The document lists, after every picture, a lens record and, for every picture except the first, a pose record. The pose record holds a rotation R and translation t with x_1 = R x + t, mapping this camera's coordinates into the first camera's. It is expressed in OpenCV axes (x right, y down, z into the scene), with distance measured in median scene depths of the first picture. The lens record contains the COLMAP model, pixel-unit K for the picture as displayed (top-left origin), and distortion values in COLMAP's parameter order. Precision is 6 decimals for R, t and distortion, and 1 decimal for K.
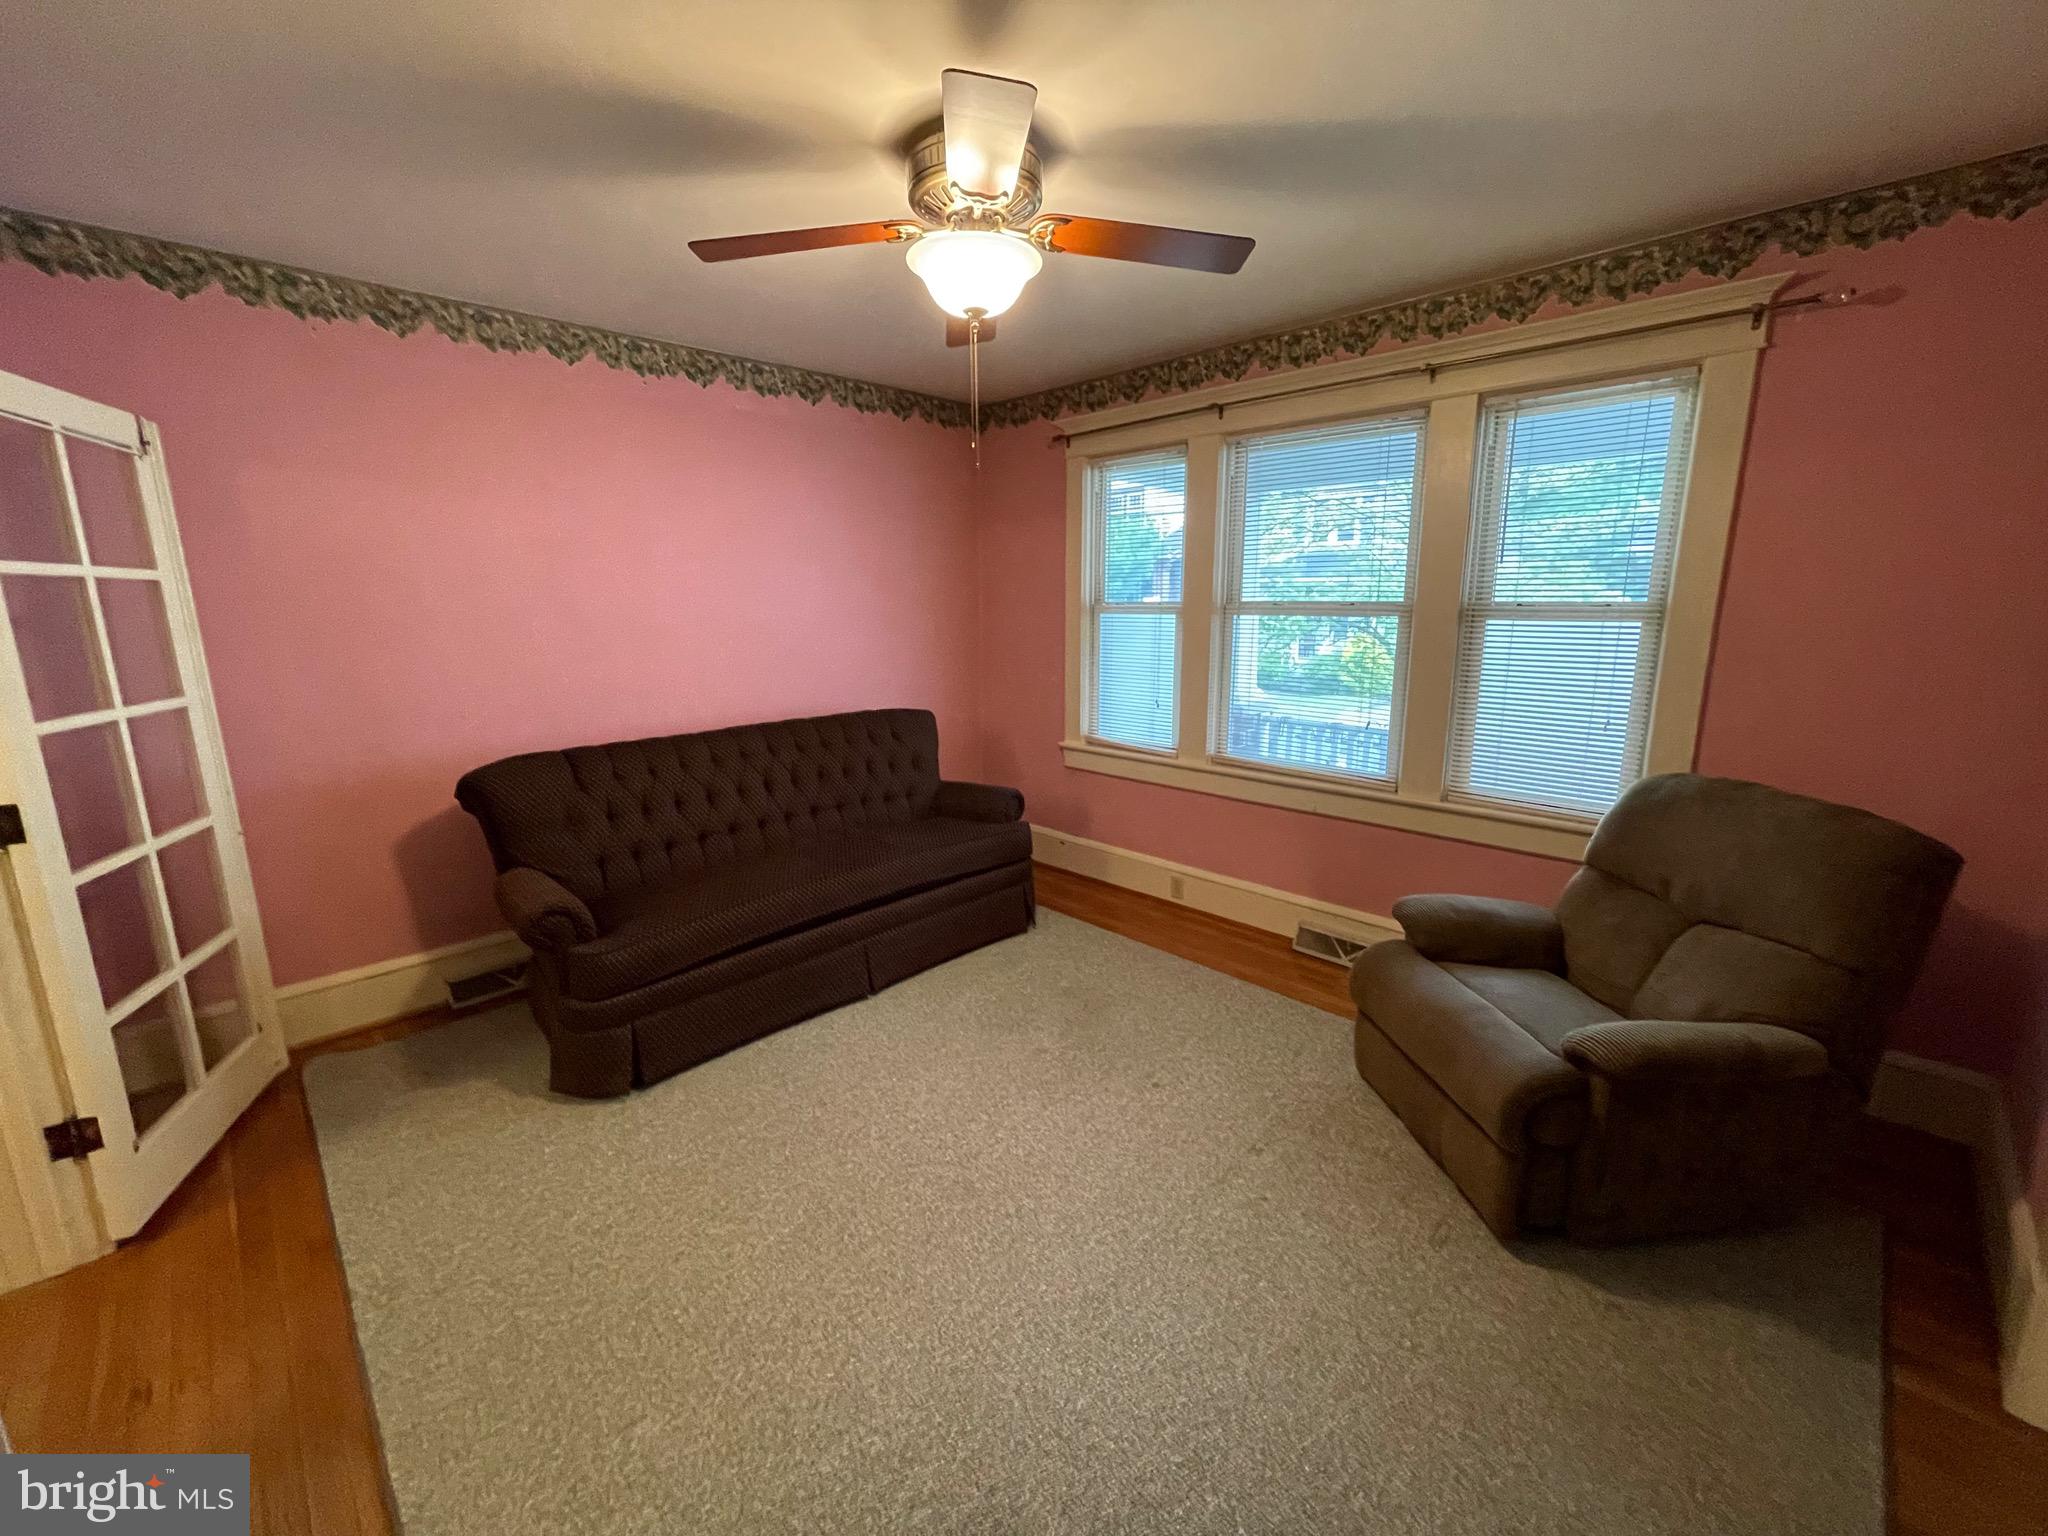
lens RADIAL K [[831.3, 0, 1021.7], [0, 831.3, 760.7], [0, 0, 1]] dist [0.002264, 0.001158]
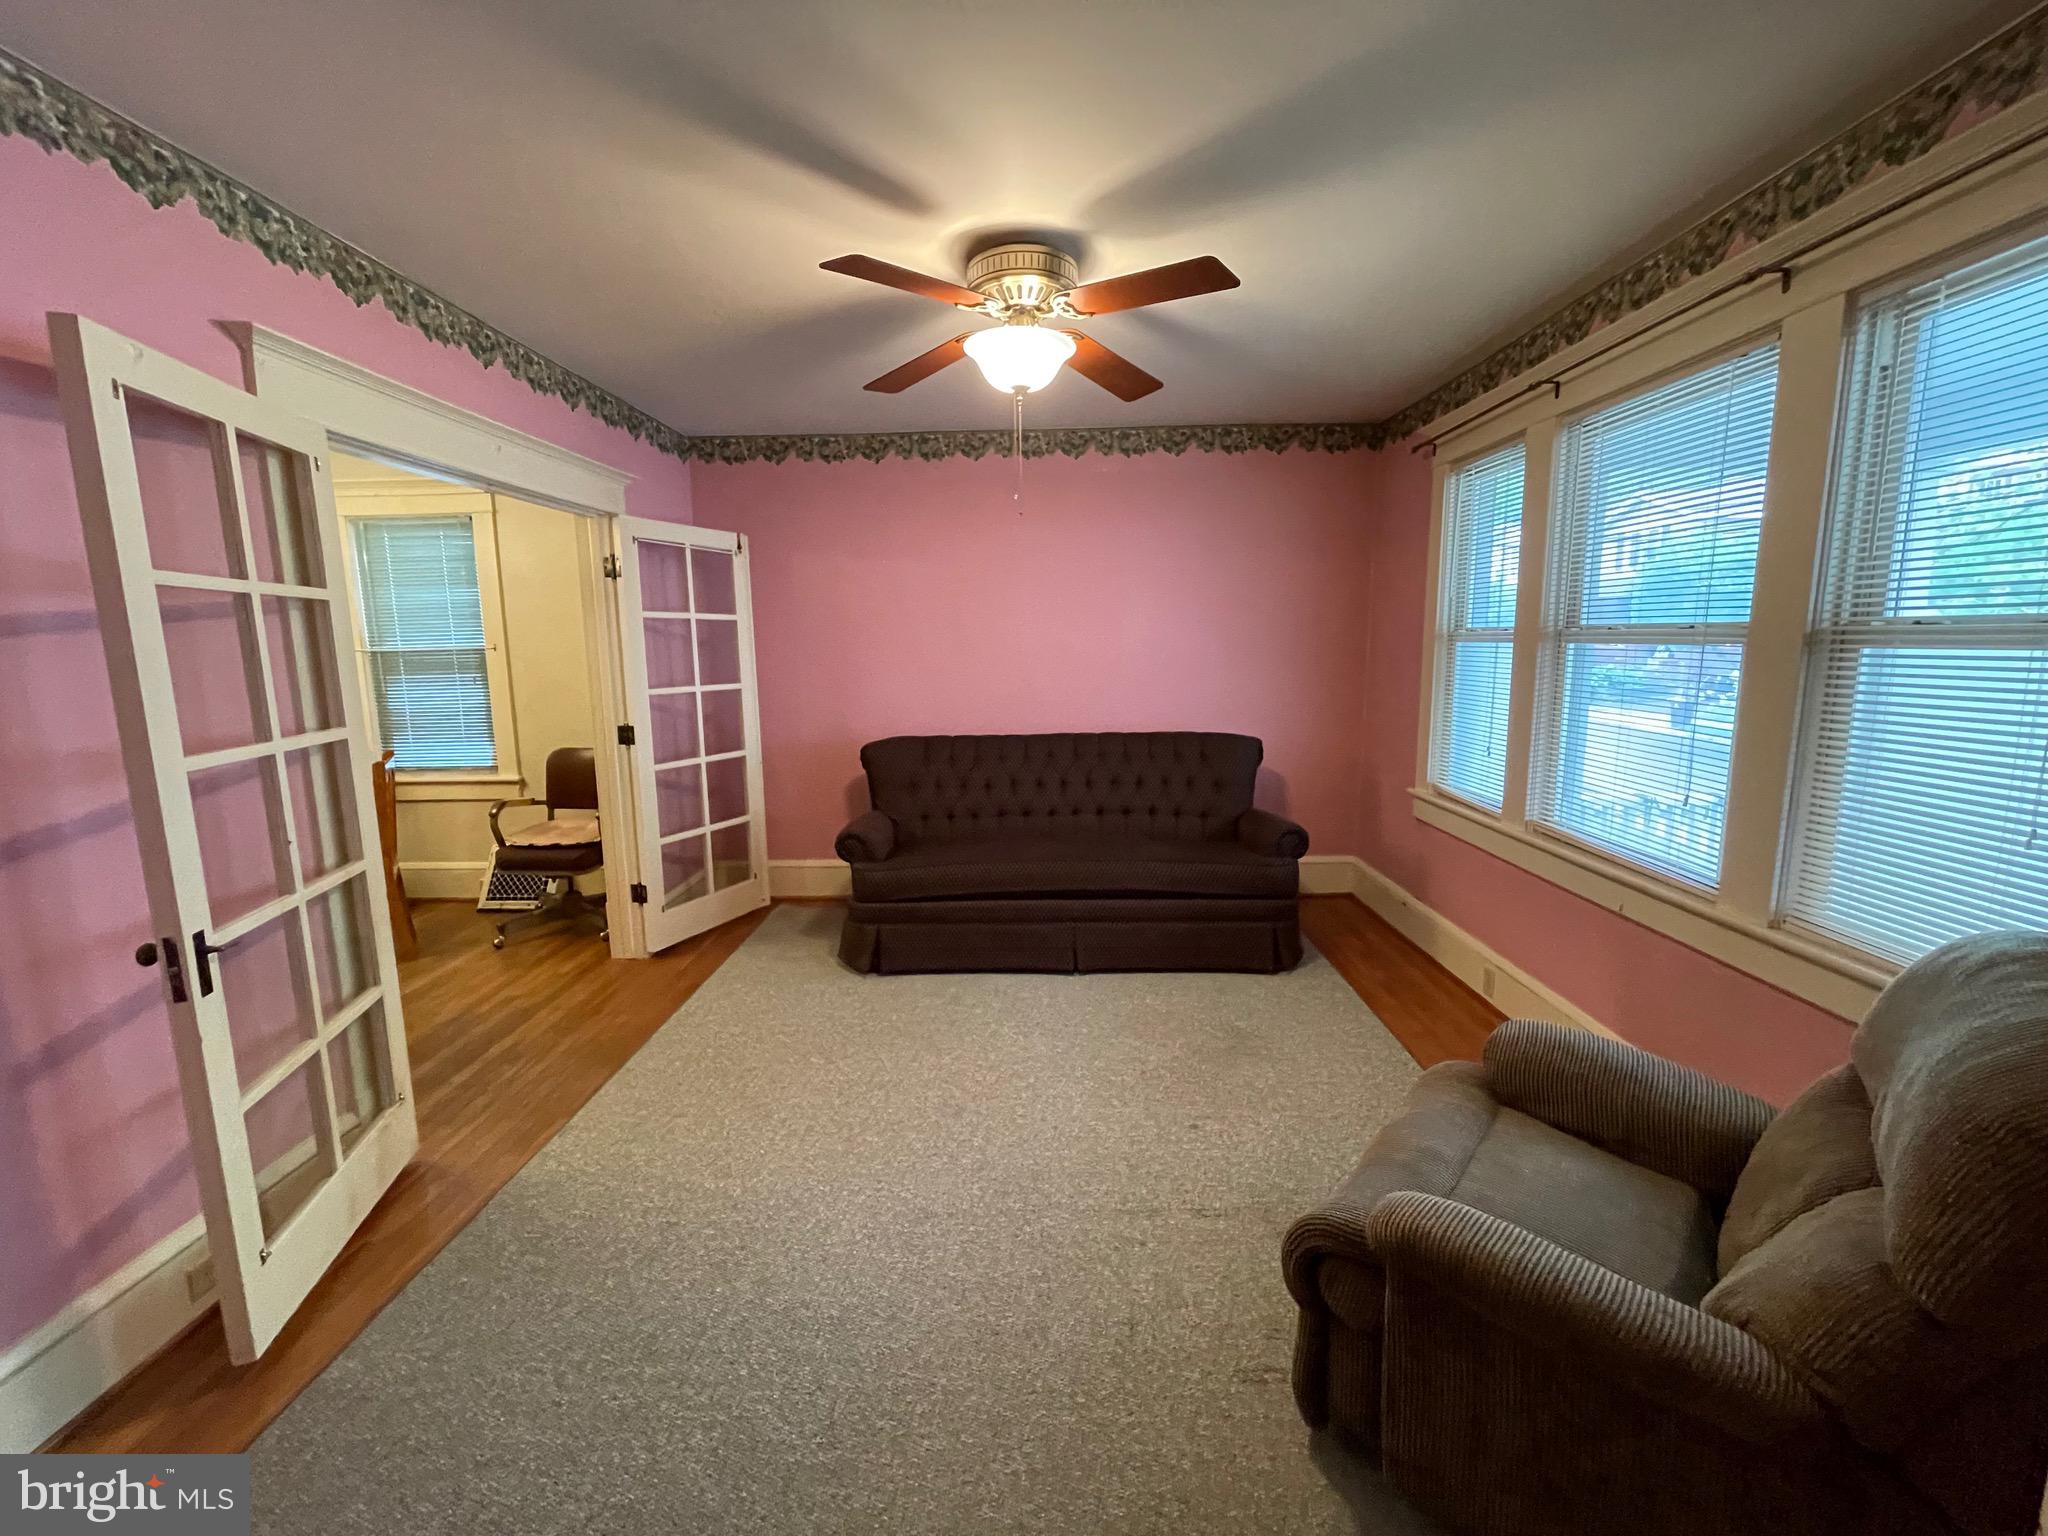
lens RADIAL K [[831.3, 0, 1011.6], [0, 831.3, 767.8], [0, 0, 1]] dist [0.002264, 0.001158]
pose [[0.692811, 0.109065, -0.712824, 0.534727], [-0.134985, 0.990638, 0.020376, -0.008198], [0.708373, 0.082104, 0.701047, 0.118345]]
